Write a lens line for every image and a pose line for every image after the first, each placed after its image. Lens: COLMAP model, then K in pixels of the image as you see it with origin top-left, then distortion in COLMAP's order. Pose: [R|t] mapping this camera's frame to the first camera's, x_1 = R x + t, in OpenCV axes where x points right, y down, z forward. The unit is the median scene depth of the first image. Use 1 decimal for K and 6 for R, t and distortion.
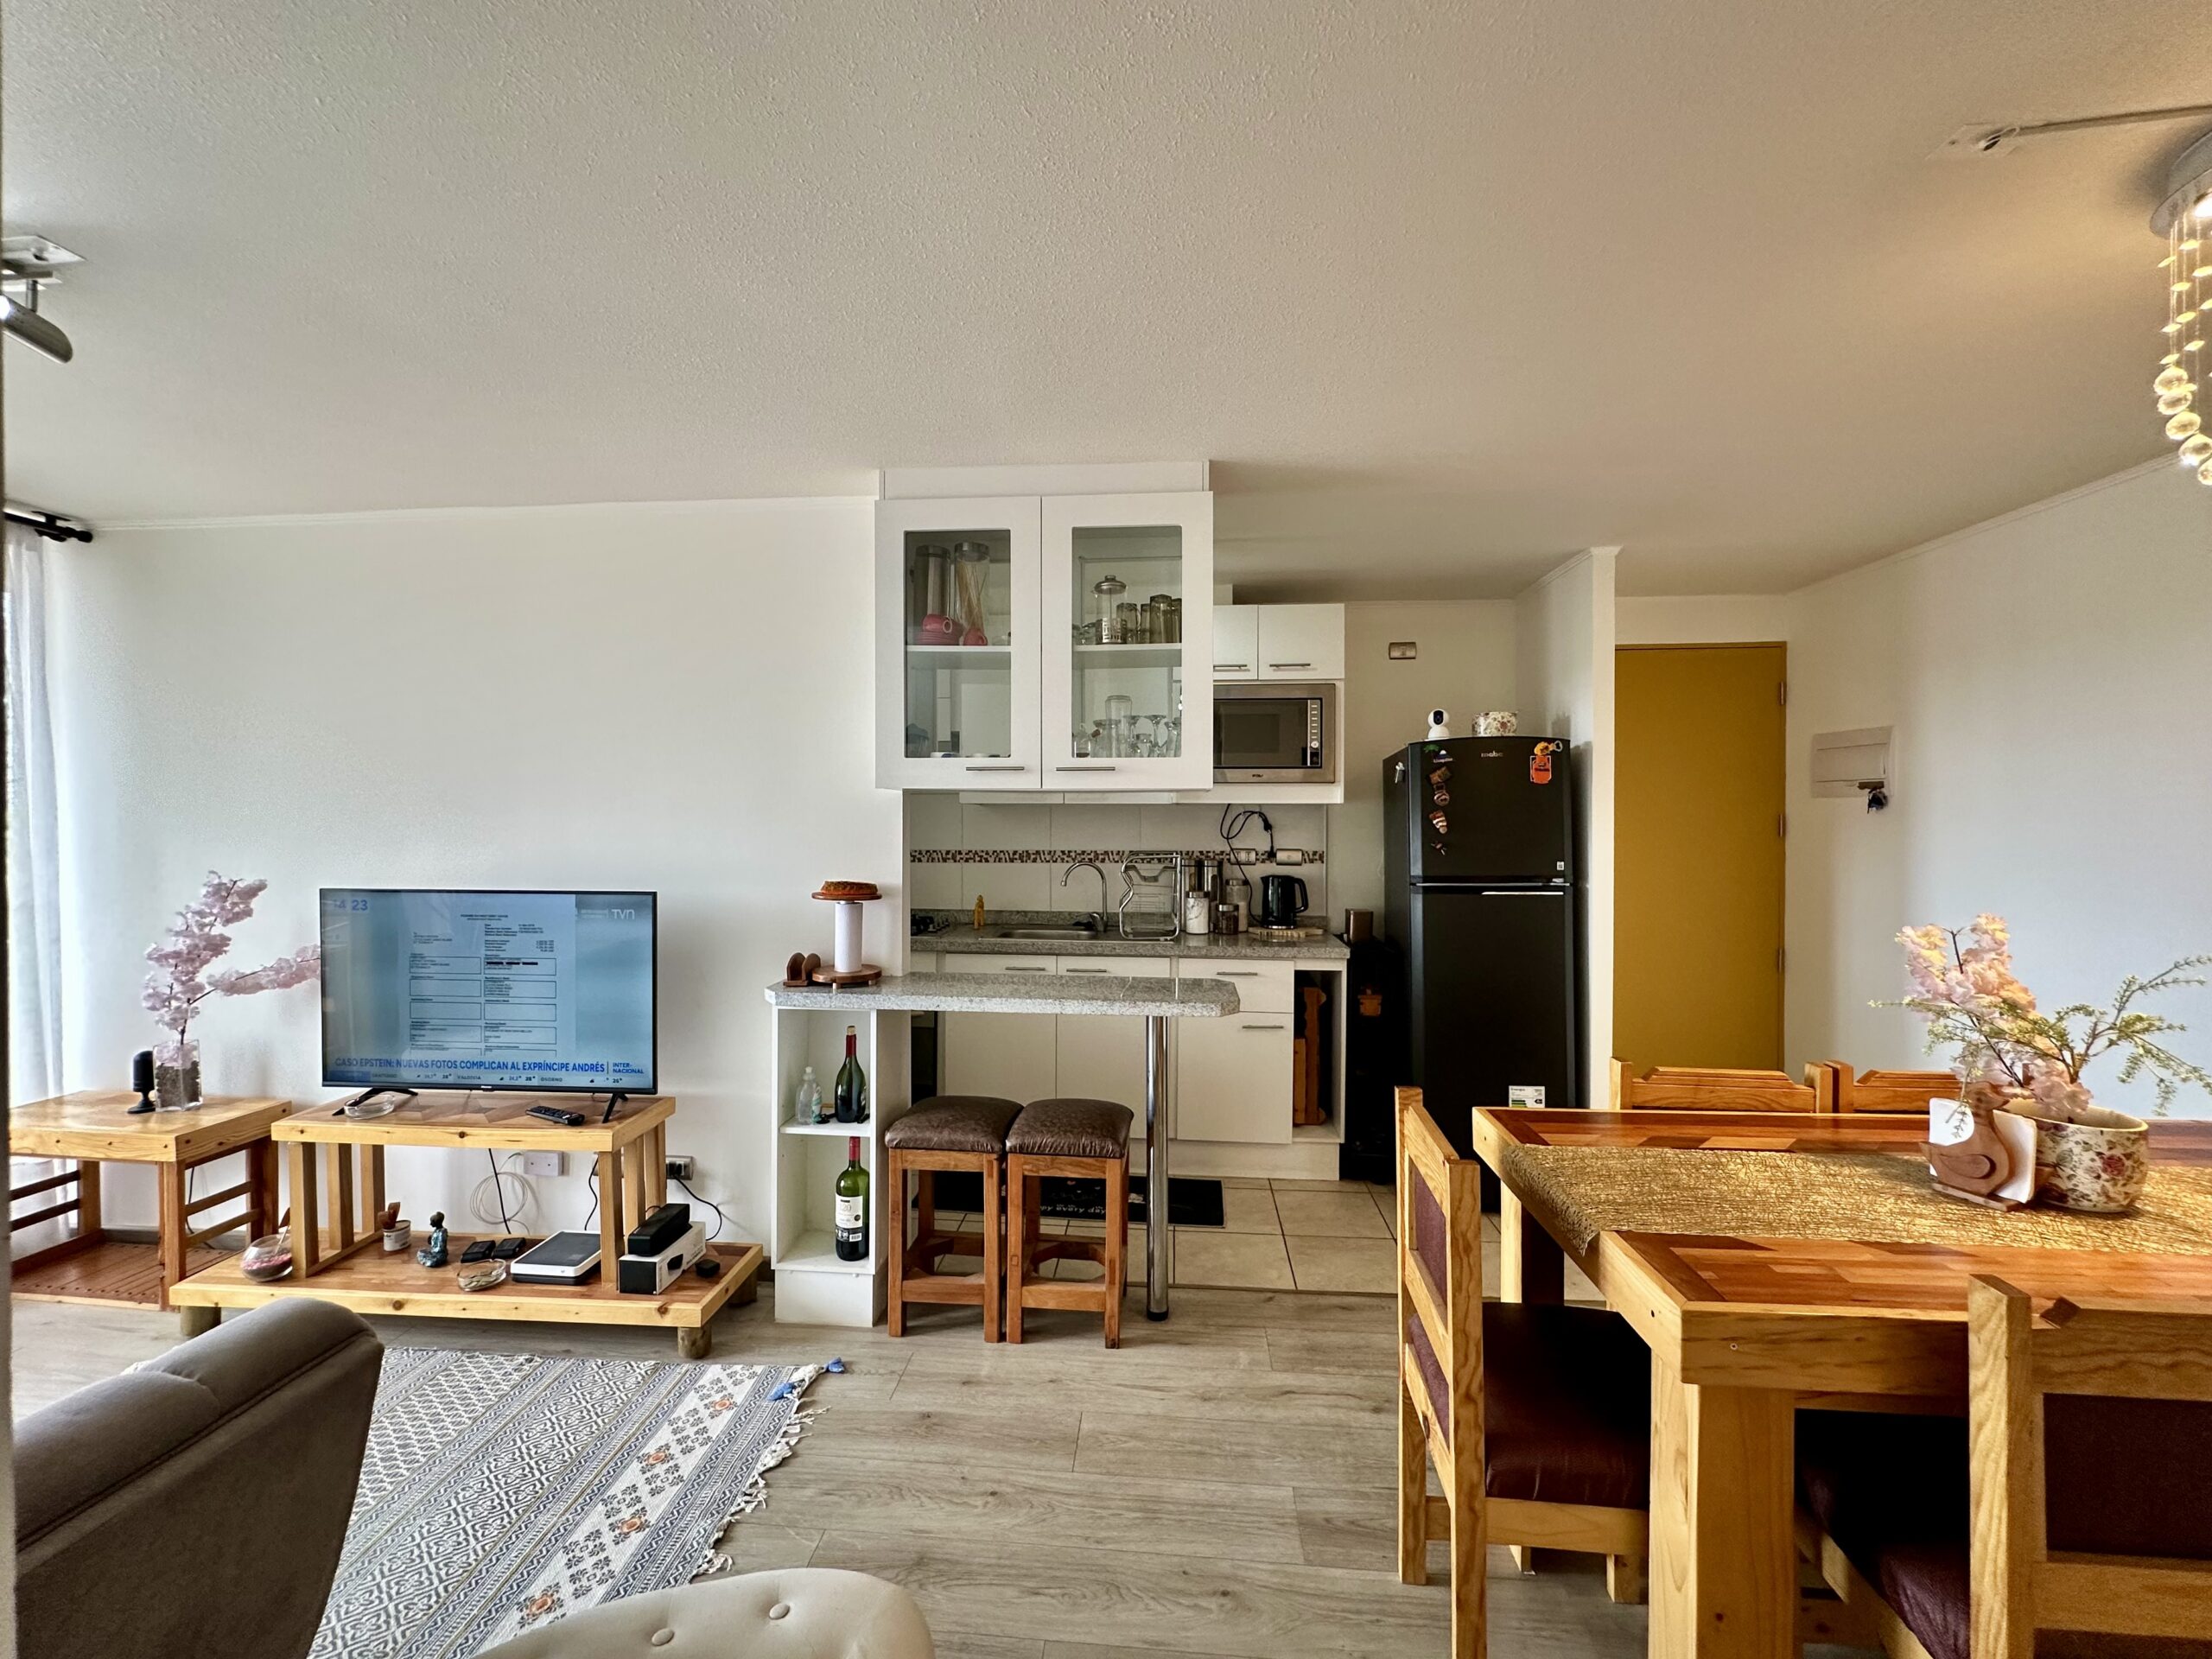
lens RADIAL K [[885.9, 0, 1101.4], [0, 885.9, 827.2], [0, 0, 1]] dist [-0.001676, 0.000746]
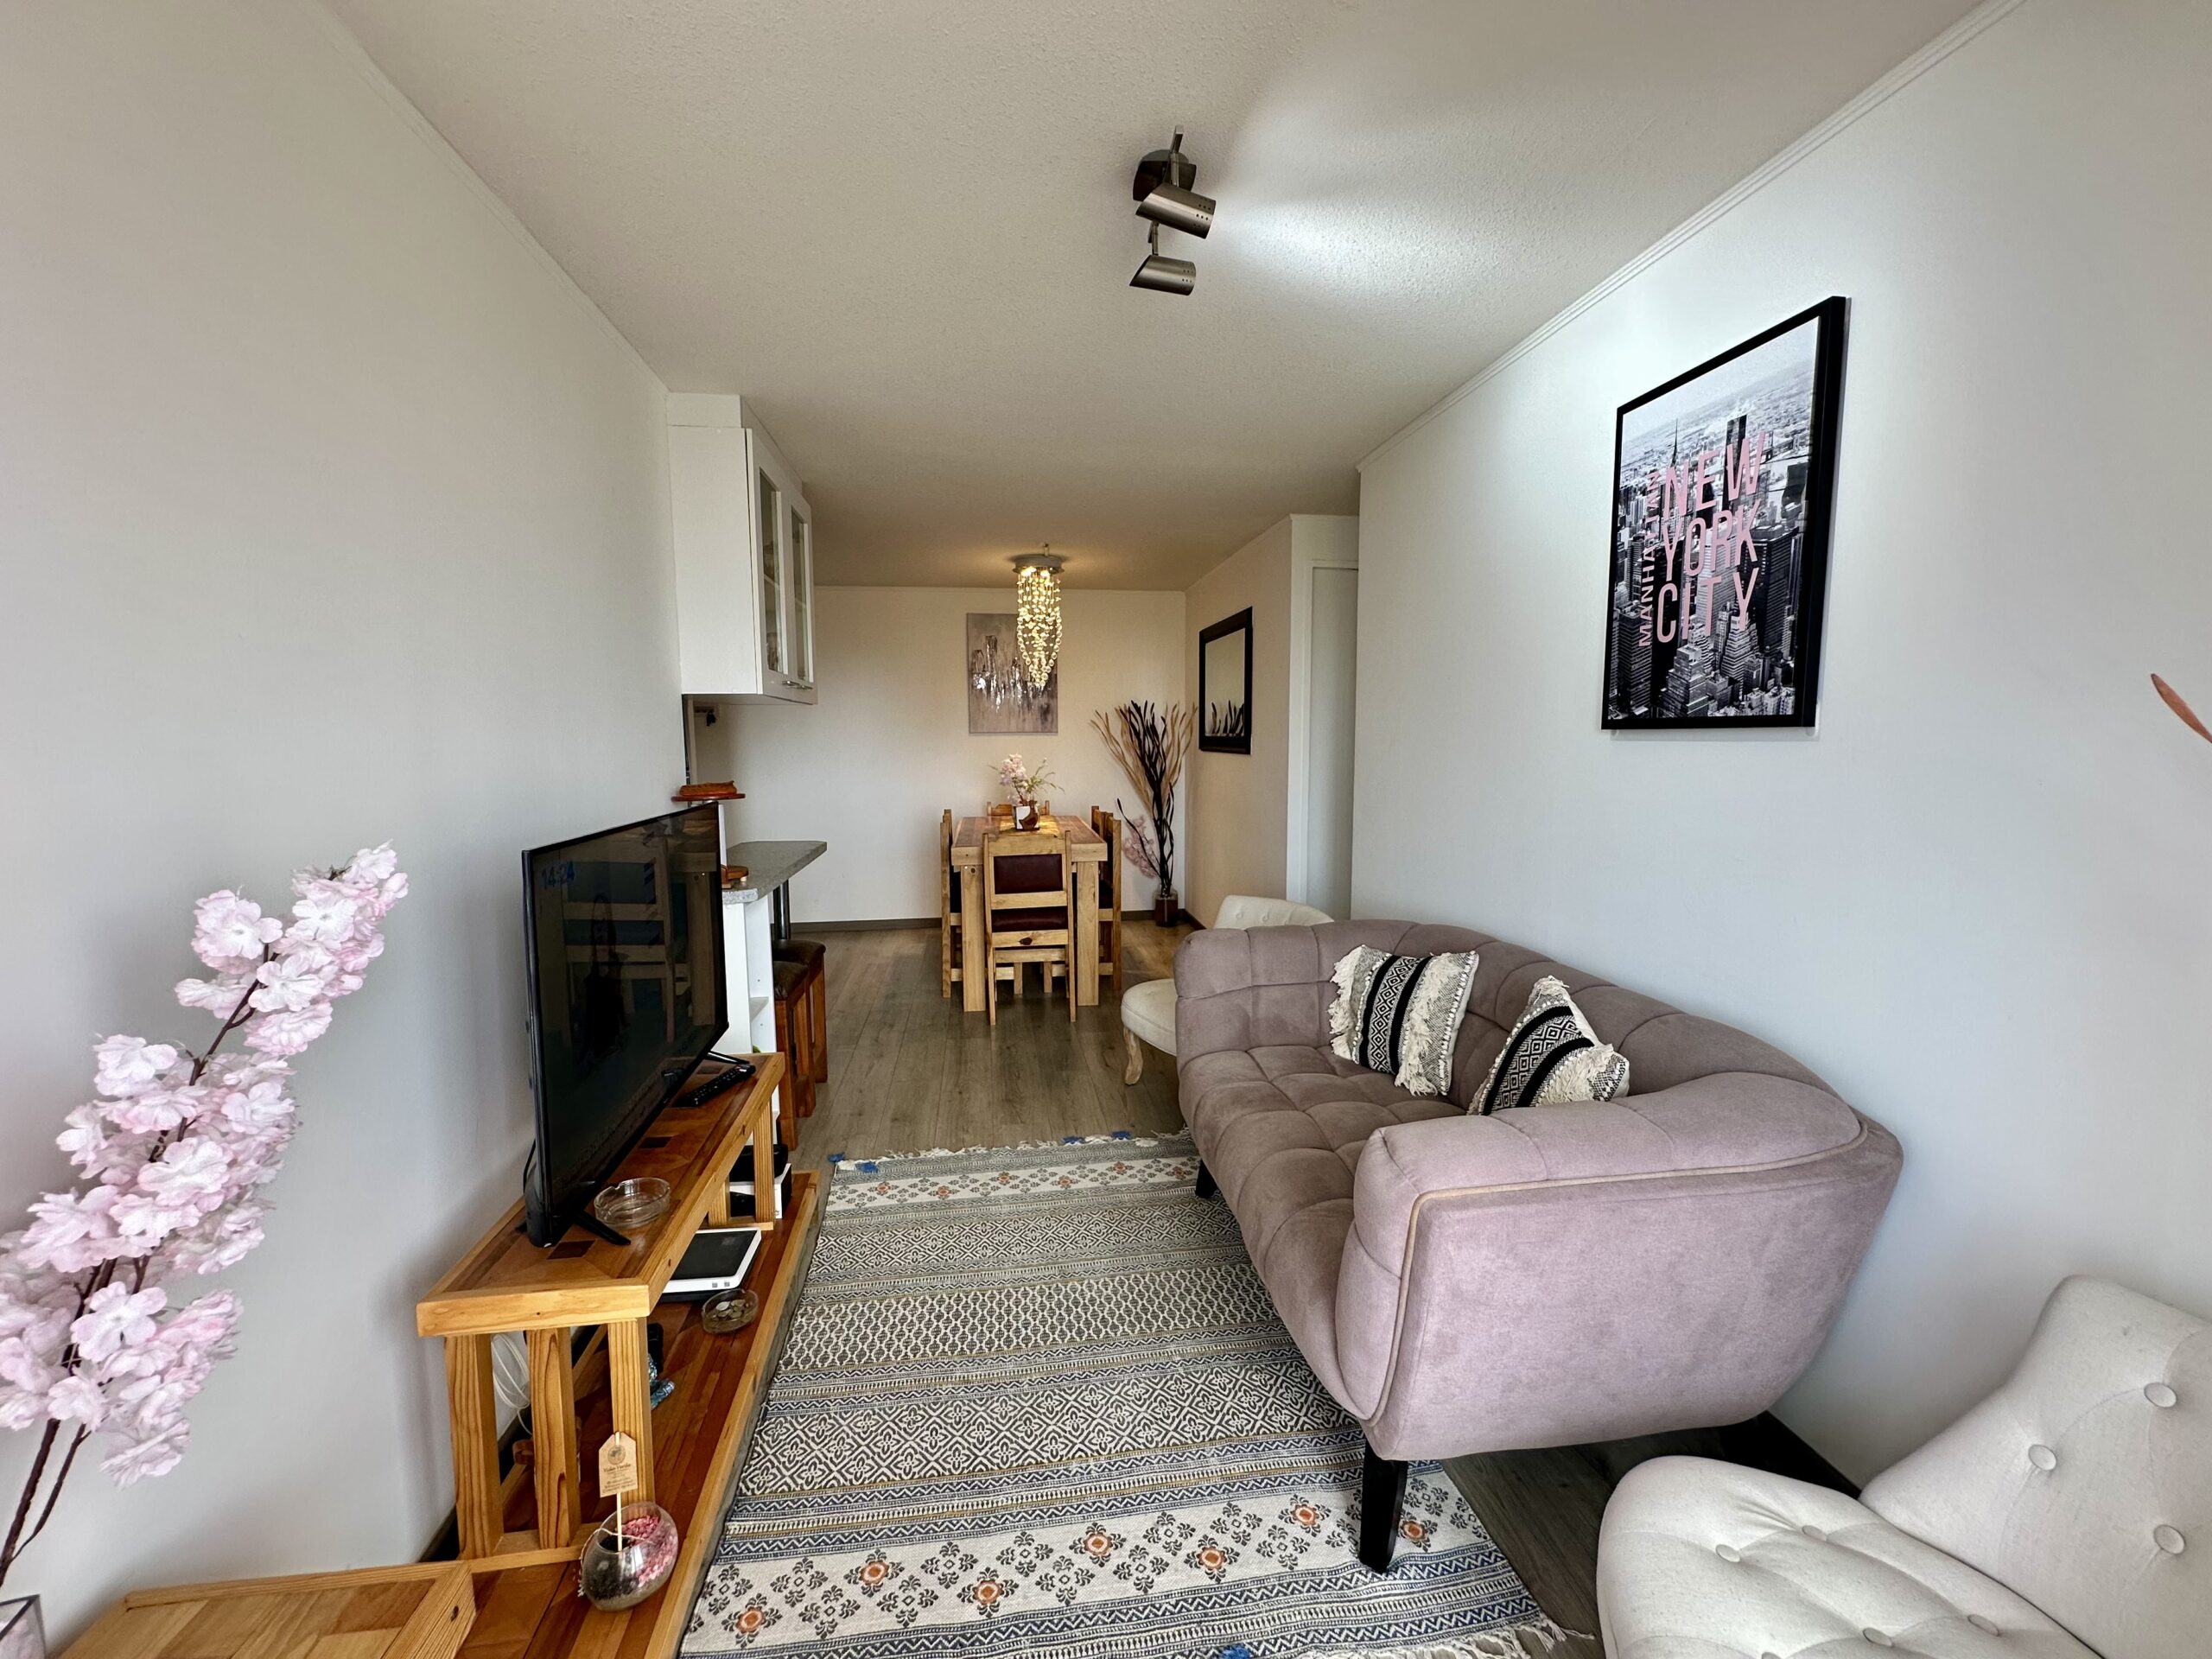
lens RADIAL K [[885.9, 0, 1096.7], [0, 885.9, 822.5], [0, 0, 1]] dist [-0.001676, 0.000746]
pose [[-0.207301, -0.095232, 0.973631, -1.417090], [0.018317, 0.994698, 0.101192, 0.010810], [-0.978106, 0.038811, -0.204457, 0.797346]]
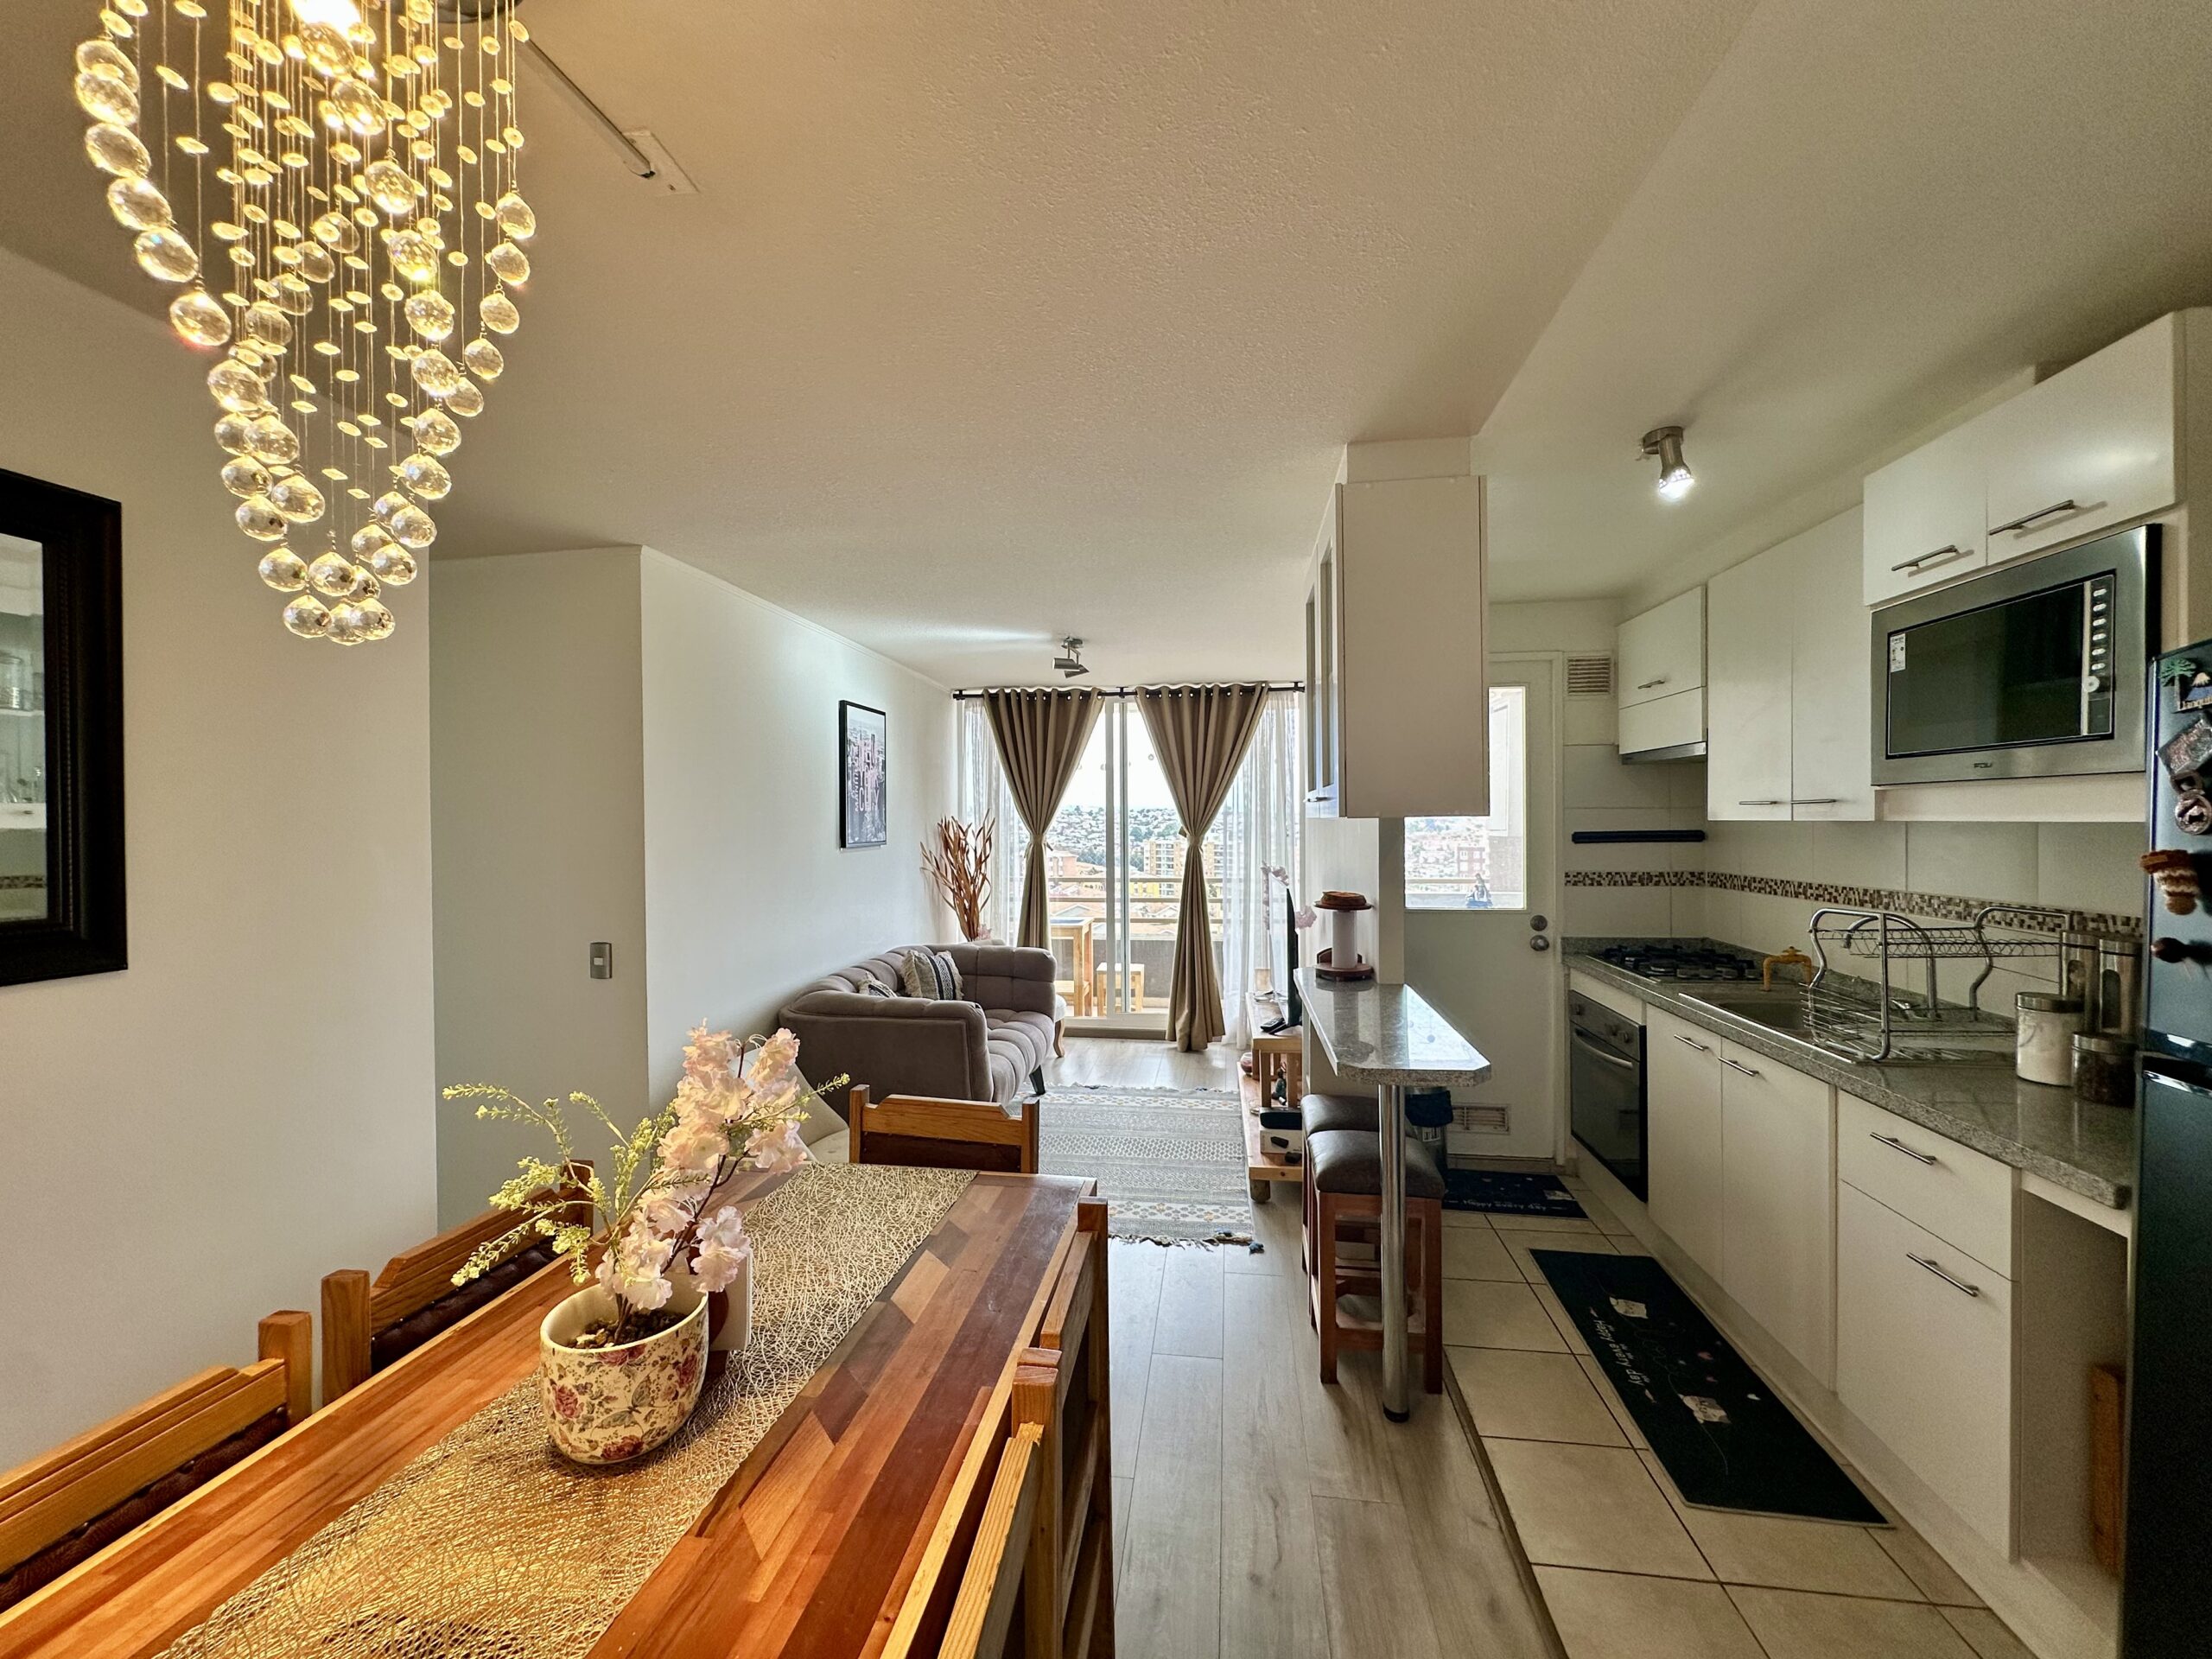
lens RADIAL K [[885.9, 0, 1108.0], [0, 885.9, 825.6], [0, 0, 1]] dist [-0.001676, 0.000746]
pose [[-0.053681, 0.005466, -0.998543, 0.959748], [-0.003444, 0.999978, 0.005659, -0.036852], [0.998552, 0.003743, -0.053661, 0.766985]]
